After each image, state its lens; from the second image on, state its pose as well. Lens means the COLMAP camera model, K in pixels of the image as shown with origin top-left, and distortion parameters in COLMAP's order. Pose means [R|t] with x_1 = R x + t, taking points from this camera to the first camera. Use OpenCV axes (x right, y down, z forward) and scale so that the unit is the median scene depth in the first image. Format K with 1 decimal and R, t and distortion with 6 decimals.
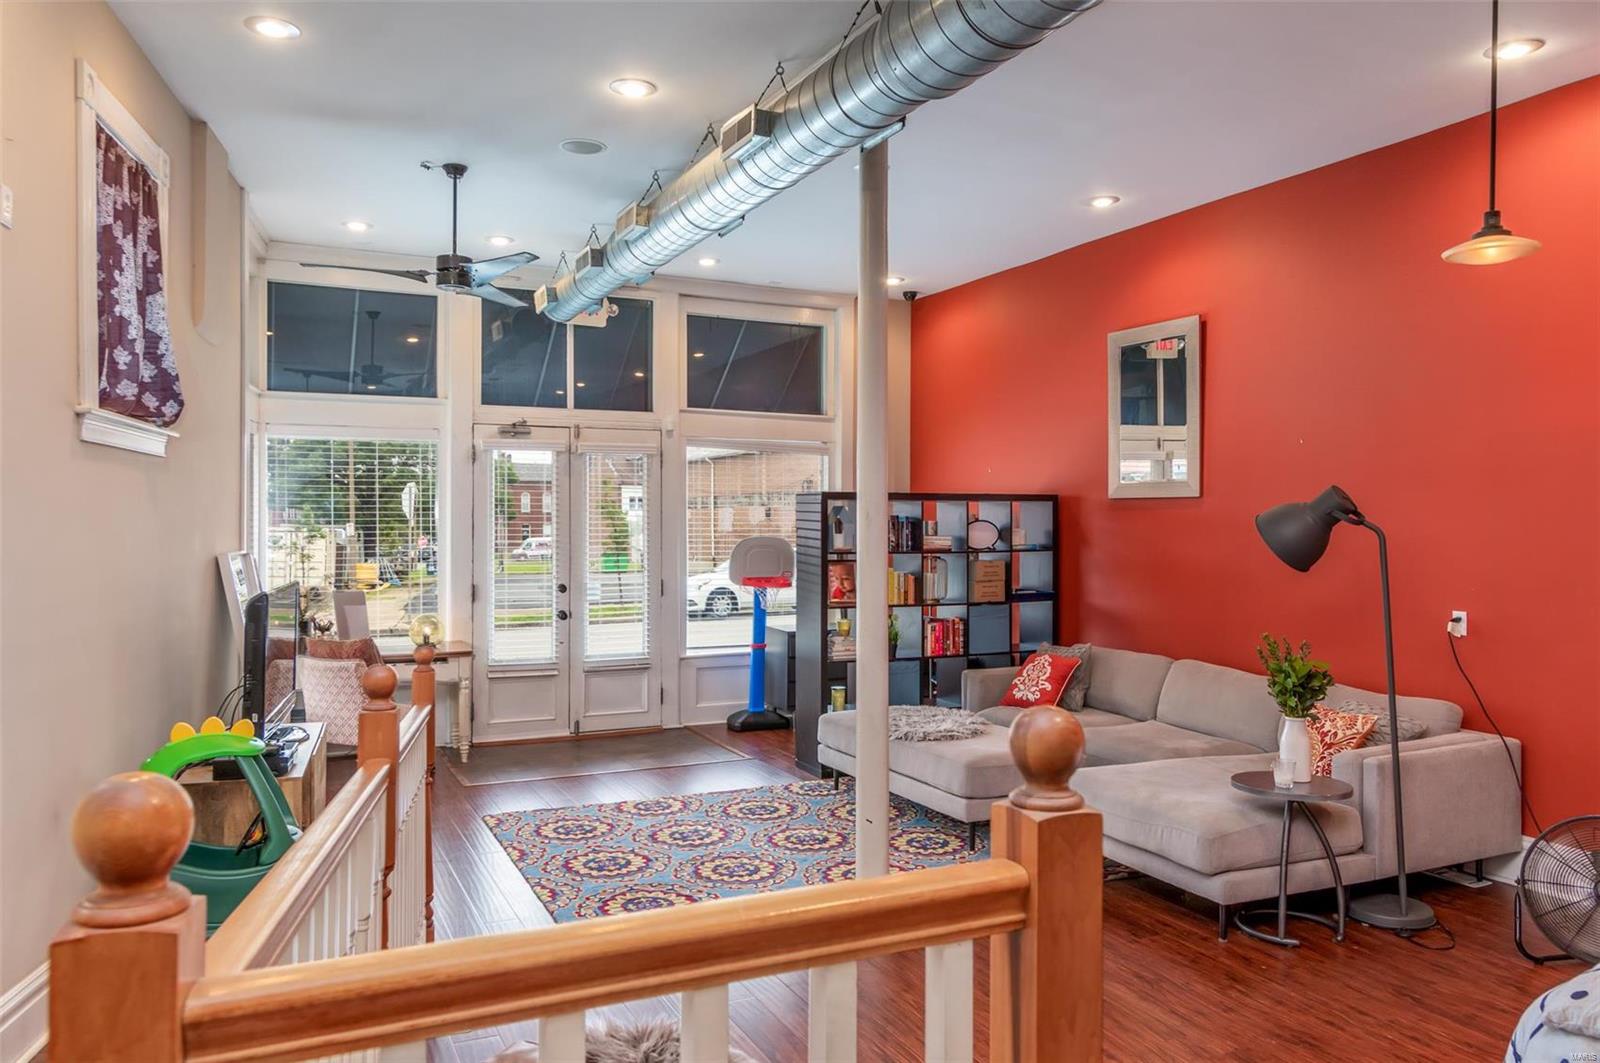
lens RADIAL K [[1143.0, 0, 867.6], [0, 1143.0, 555.8], [0, 0, 1]] dist [0.003872, -0.000840]
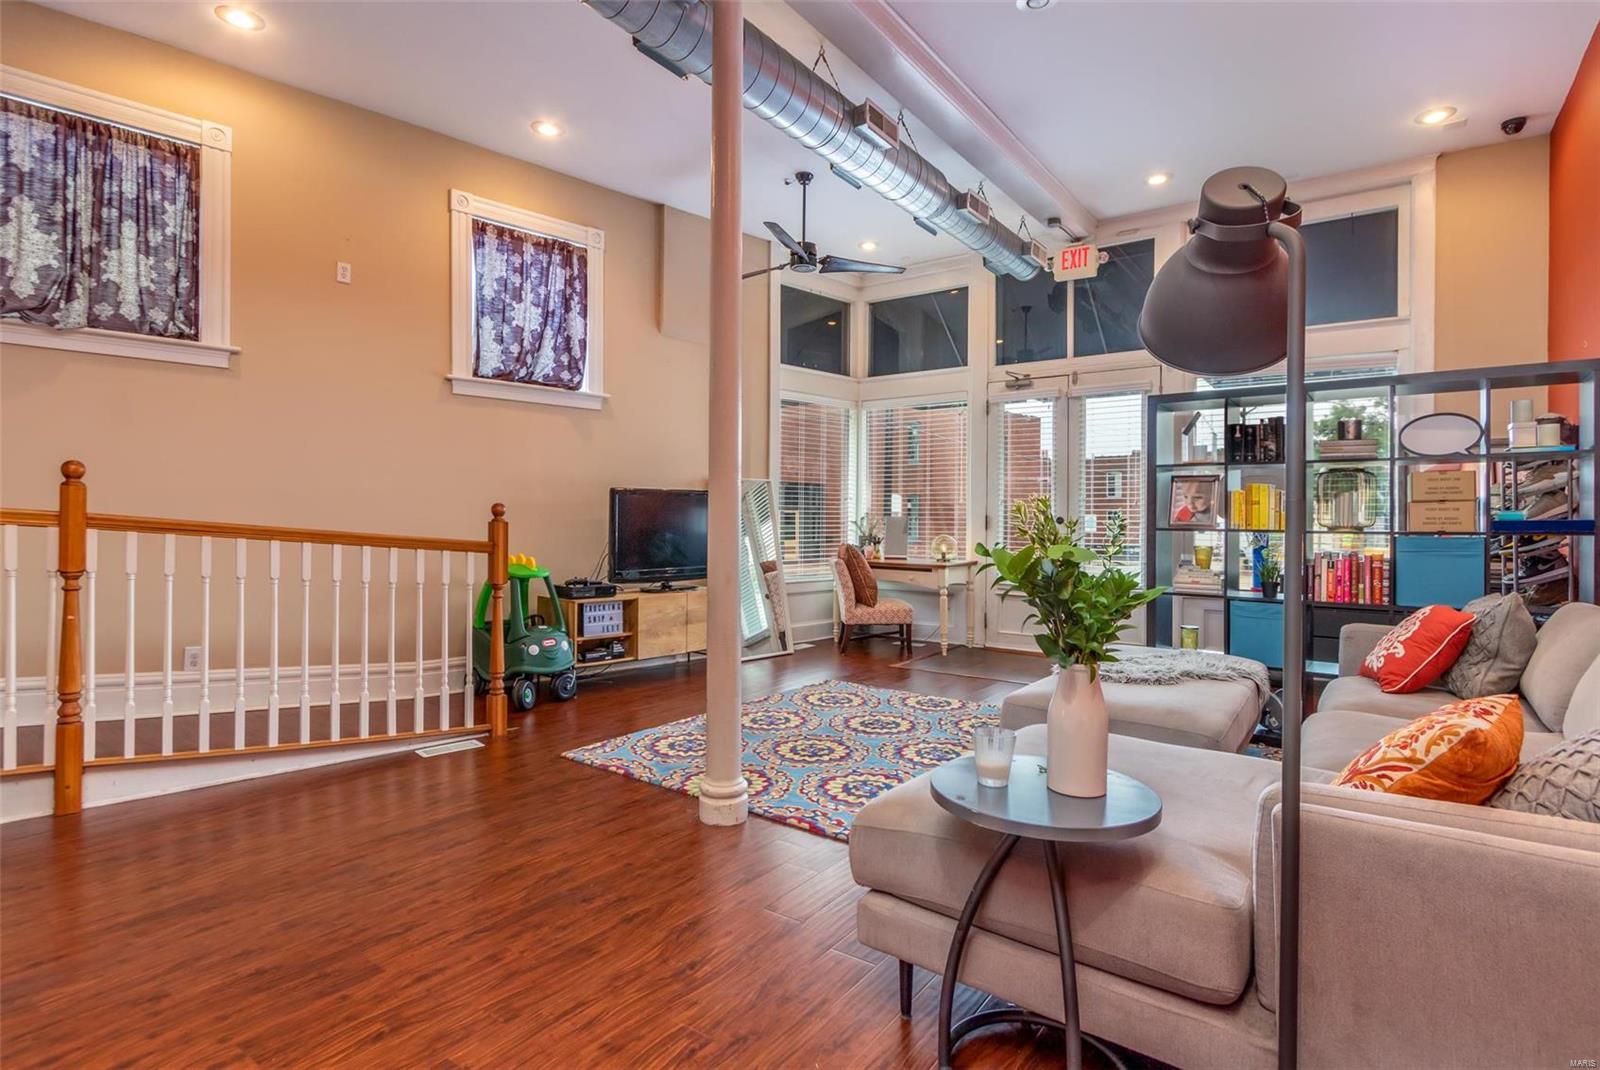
lens RADIAL K [[852.7, 0, 793.0], [0, 852.7, 527.1], [0, 0, 1]] dist [0.016781, -0.012418]
pose [[0.436467, 0.005254, -0.899705, 0.365056], [-0.031129, 0.999472, -0.009265, 0.050591], [0.899182, 0.032051, 0.436400, 0.406345]]
